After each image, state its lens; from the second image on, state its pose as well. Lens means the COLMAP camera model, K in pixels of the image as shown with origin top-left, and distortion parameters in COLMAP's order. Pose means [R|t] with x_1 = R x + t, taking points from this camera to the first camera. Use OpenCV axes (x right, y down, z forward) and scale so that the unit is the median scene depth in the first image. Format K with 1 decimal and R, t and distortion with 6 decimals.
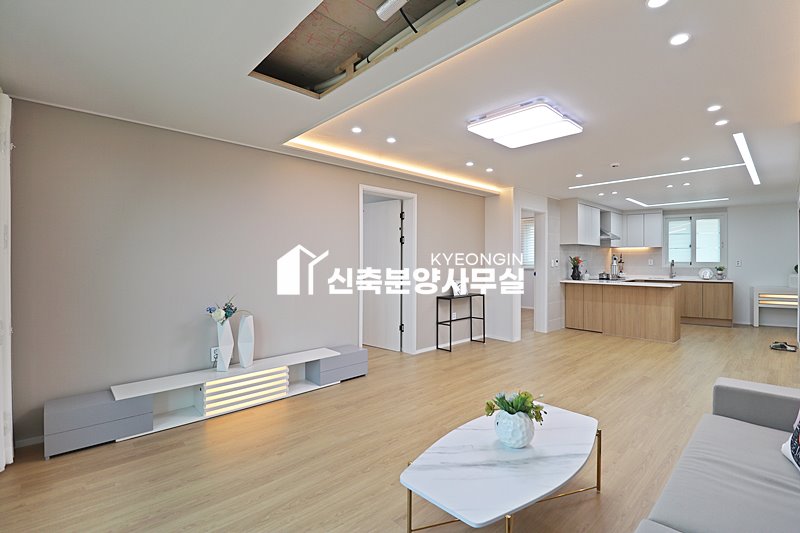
lens RADIAL K [[369.5, 0, 402.7], [0, 369.5, 258.2], [0, 0, 1]] dist [-0.001062, -0.012431]
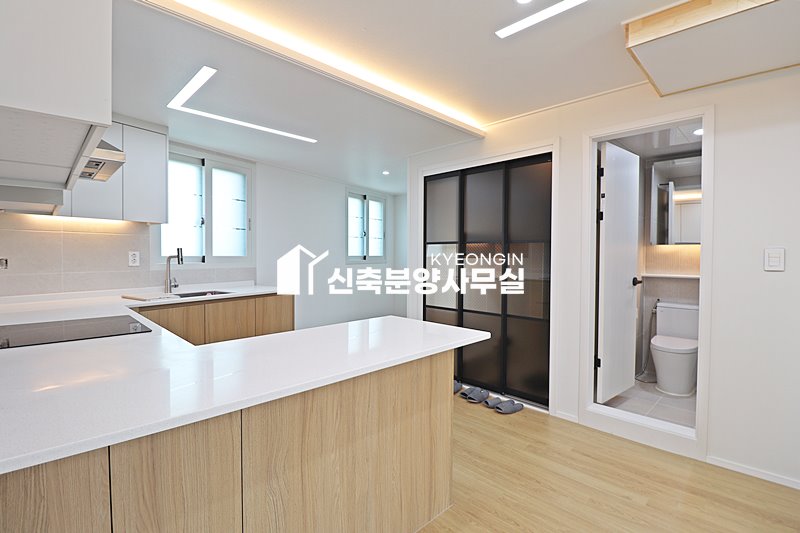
lens RADIAL K [[369.5, 0, 399.4], [0, 369.5, 266.5], [0, 0, 1]] dist [-0.001062, -0.012431]
pose [[-0.021312, -0.040192, 0.998965, 0.407499], [-0.004415, 0.999186, 0.040107, 0.005042], [-0.999763, -0.003555, -0.021472, 1.020209]]
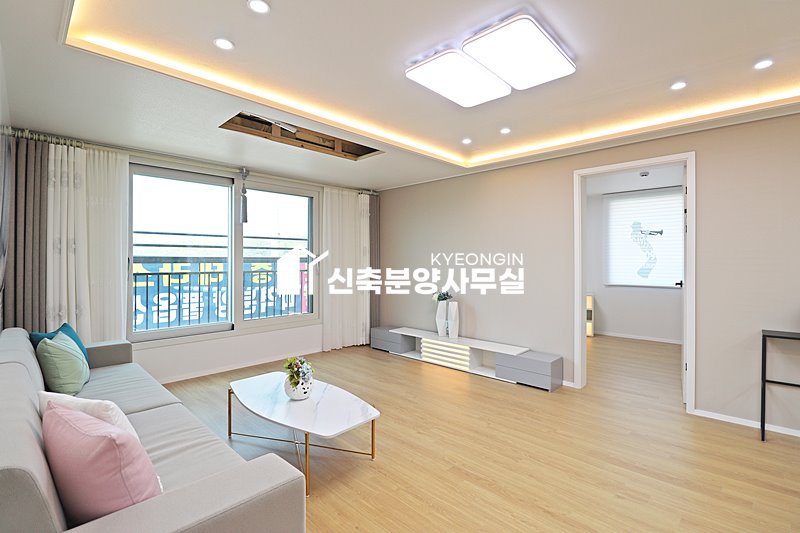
lens RADIAL K [[369.5, 0, 400.2], [0, 369.5, 259.8], [0, 0, 1]] dist [-0.001062, -0.012431]
pose [[0.041596, -0.005071, -0.999122, 0.522552], [0.007605, 0.999960, -0.004759, 0.003008], [0.999106, -0.007401, 0.041633, 0.414006]]
